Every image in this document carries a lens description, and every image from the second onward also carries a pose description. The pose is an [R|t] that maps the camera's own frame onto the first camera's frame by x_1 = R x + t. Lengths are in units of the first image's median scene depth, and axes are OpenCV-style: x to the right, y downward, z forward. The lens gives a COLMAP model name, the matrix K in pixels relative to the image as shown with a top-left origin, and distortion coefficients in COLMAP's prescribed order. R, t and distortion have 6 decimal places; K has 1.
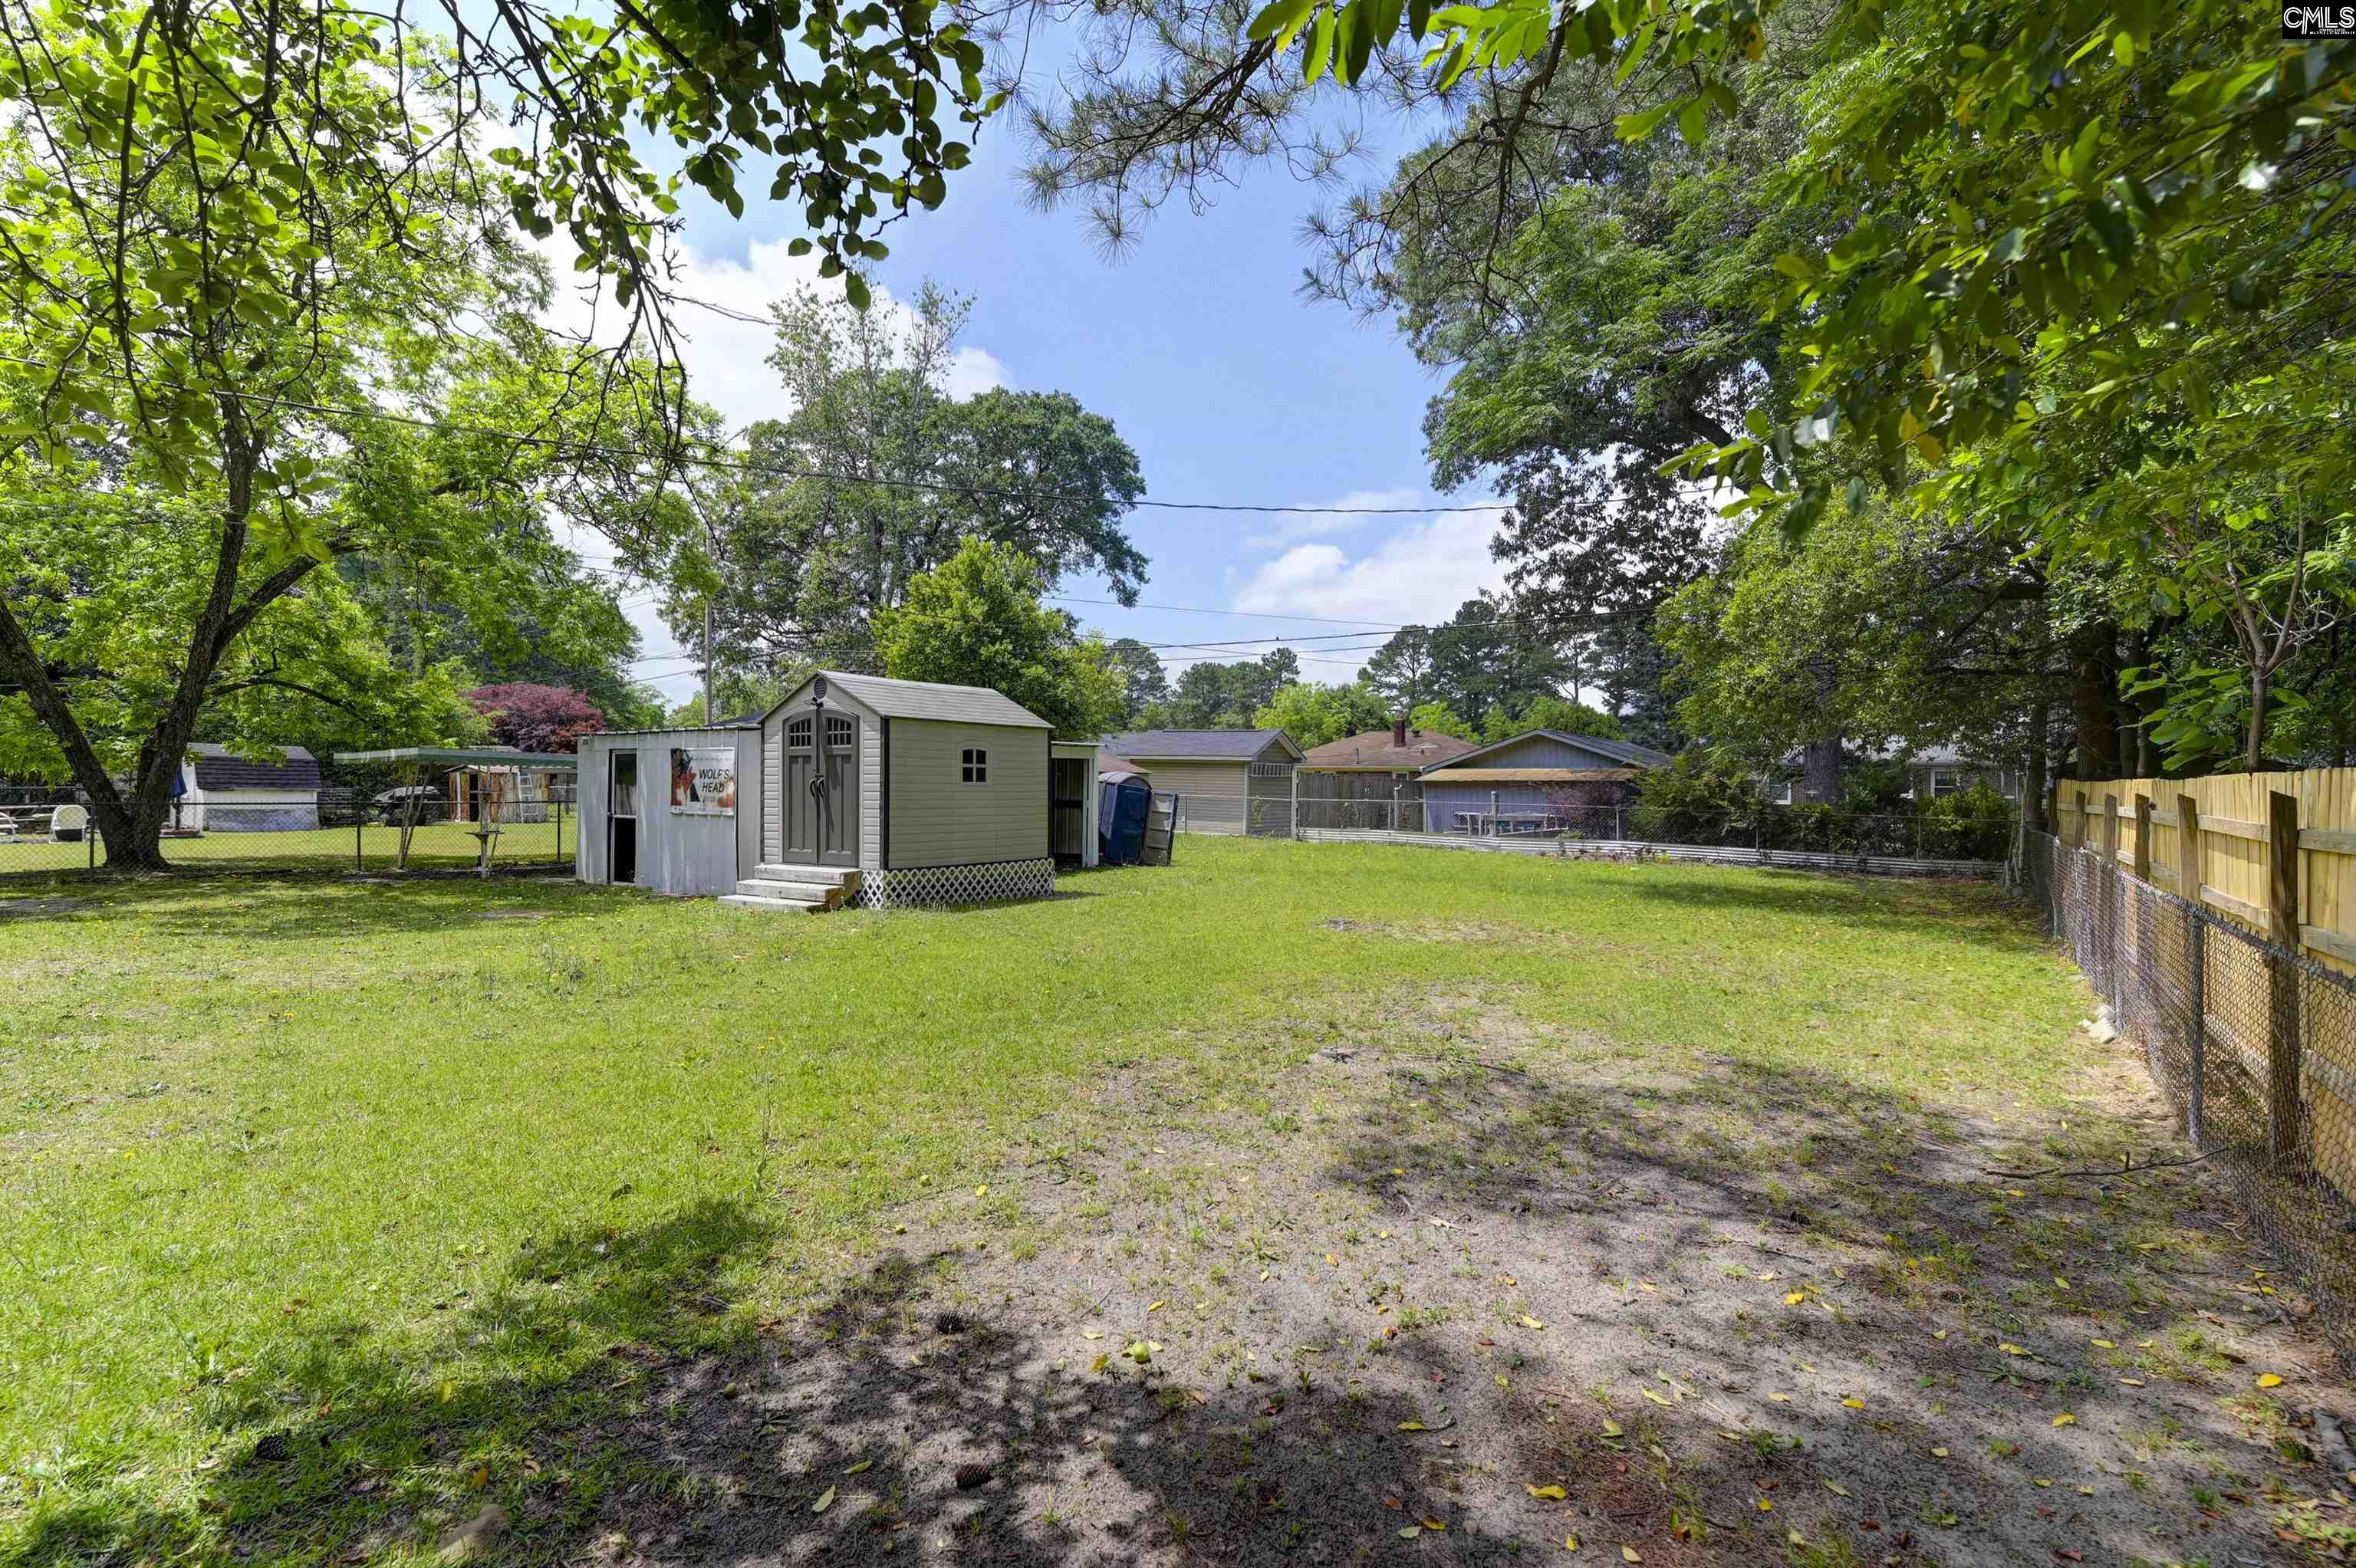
lens RADIAL K [[1143.1, 0, 1131.8], [0, 1143.1, 783.1], [0, 0, 1]] dist [-0.002409, -0.004499]
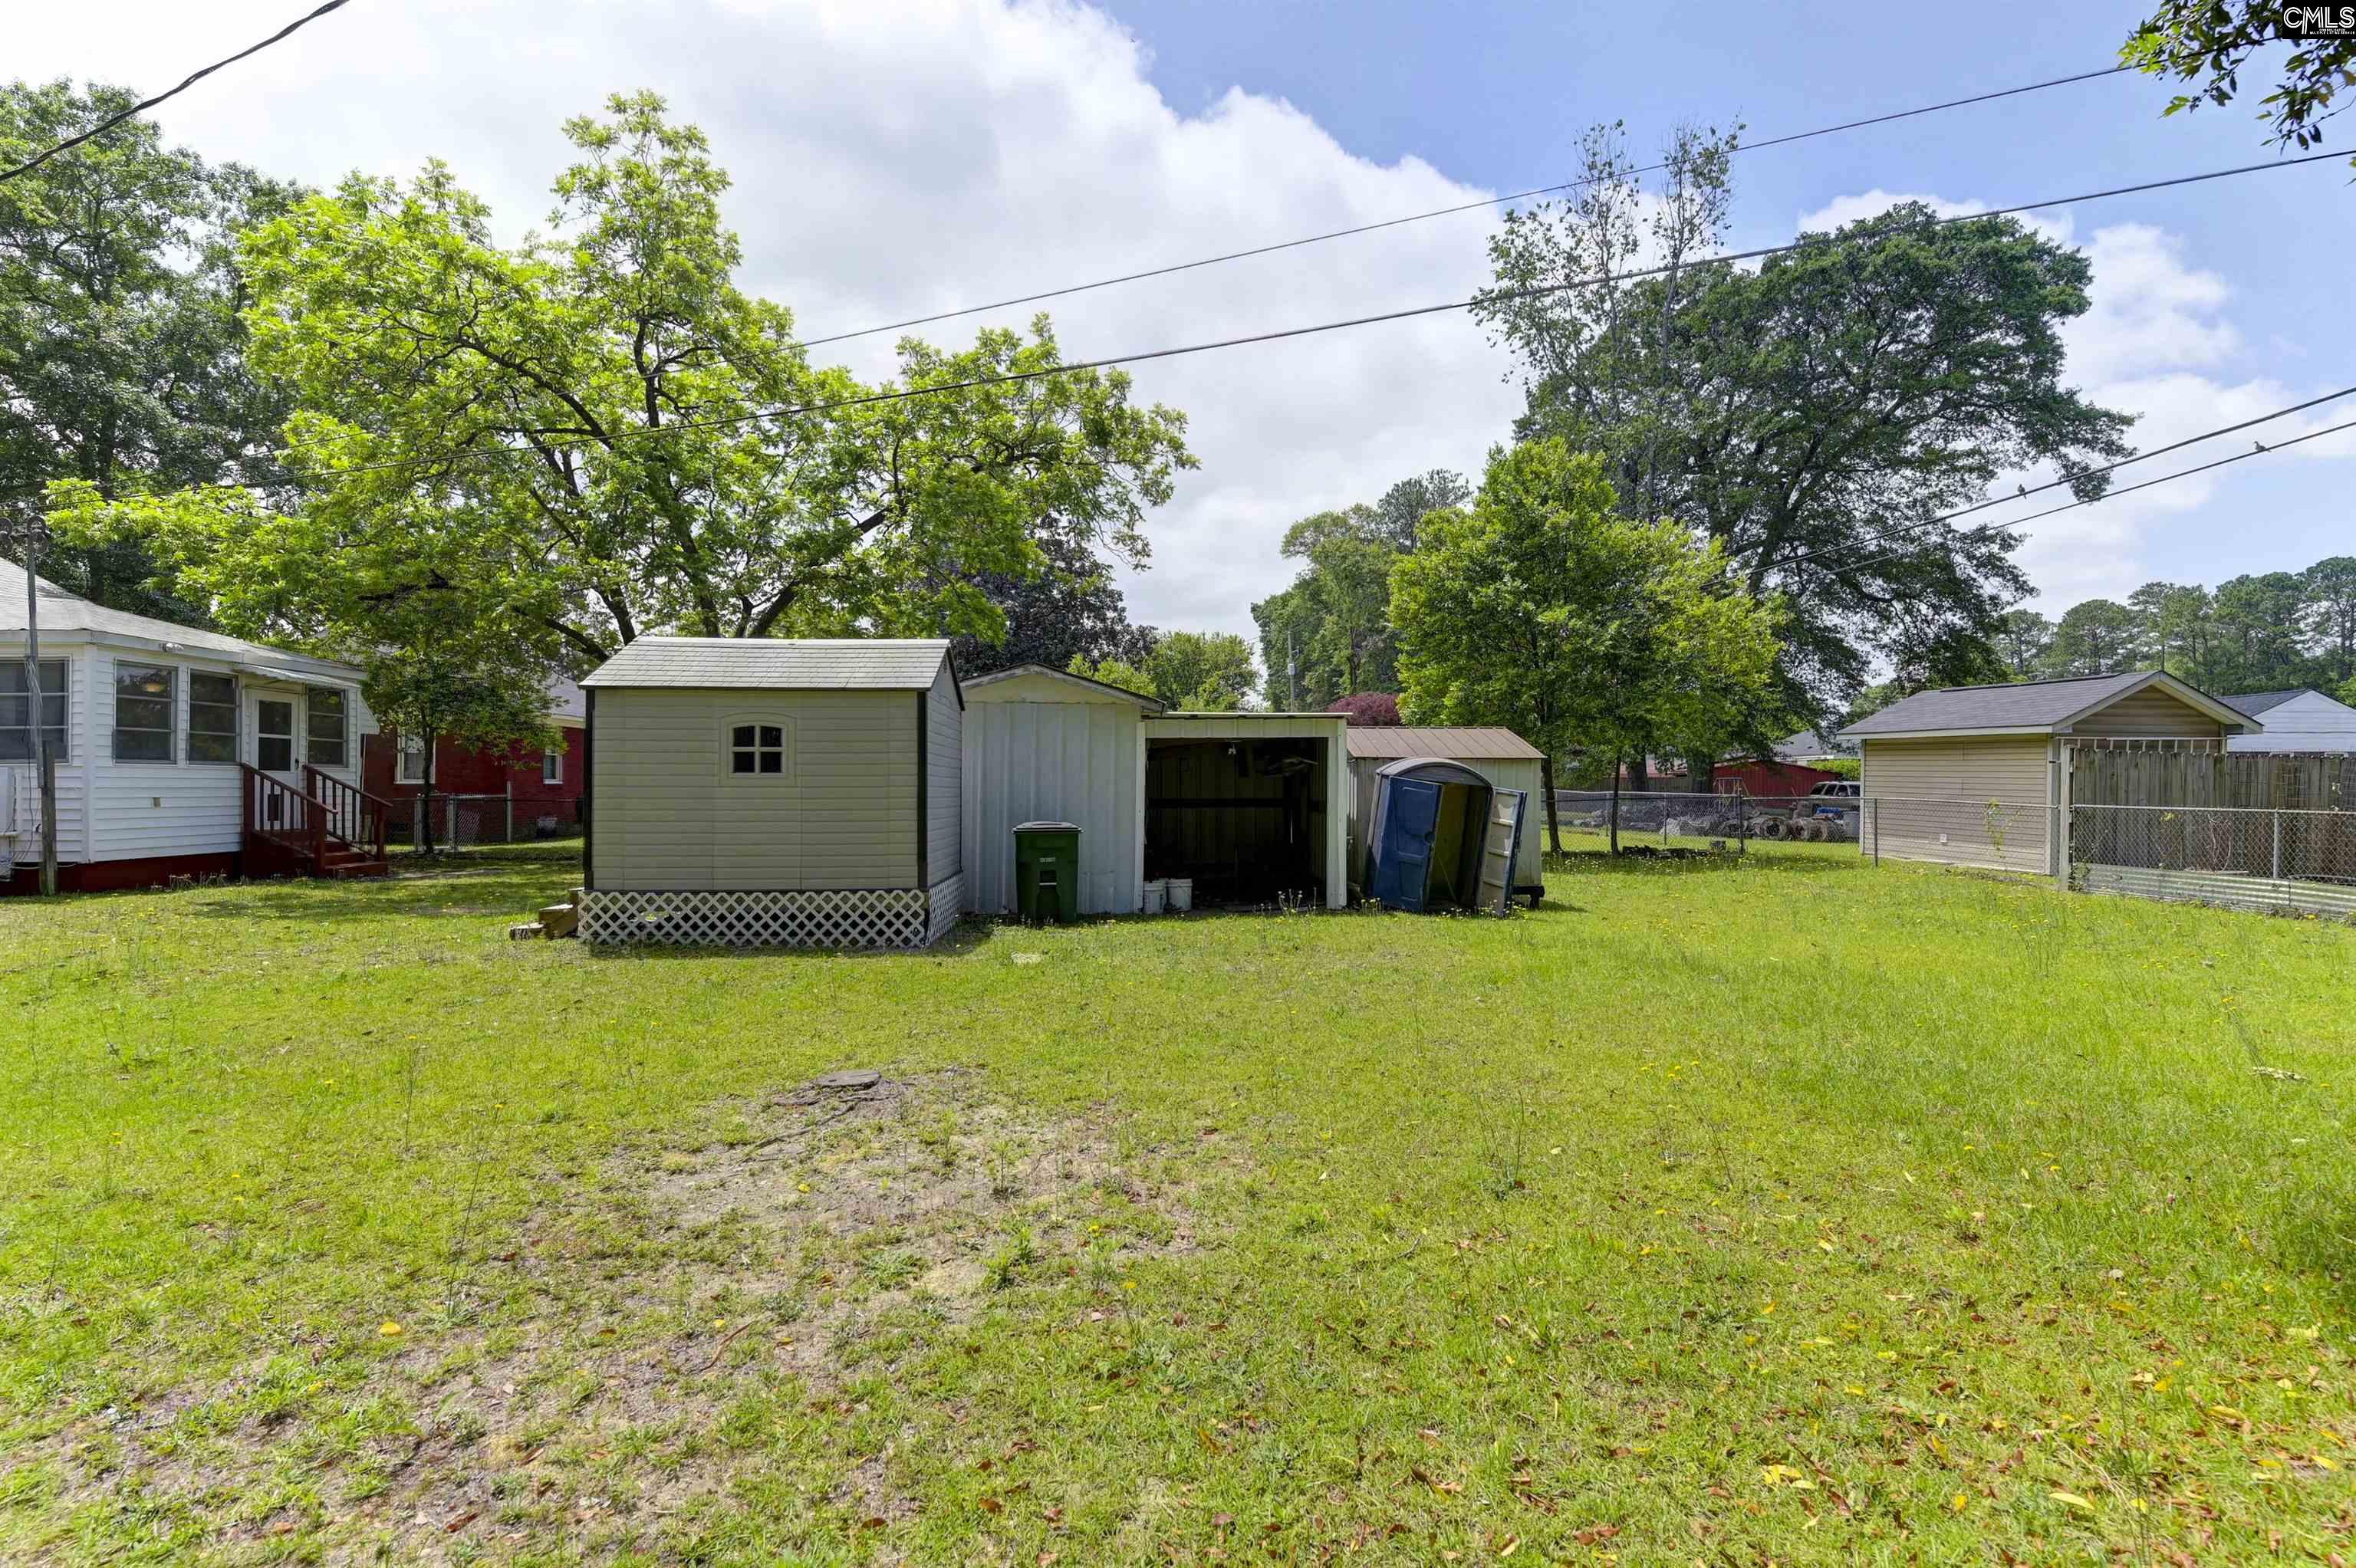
lens RADIAL K [[1143.1, 0, 1175.3], [0, 1143.1, 785.6], [0, 0, 1]] dist [-0.002409, -0.004499]
pose [[0.625047, -0.024919, -0.780189, 0.331999], [0.013200, 0.999685, -0.021354, 0.014784], [0.780476, 0.003049, 0.625179, 0.447517]]
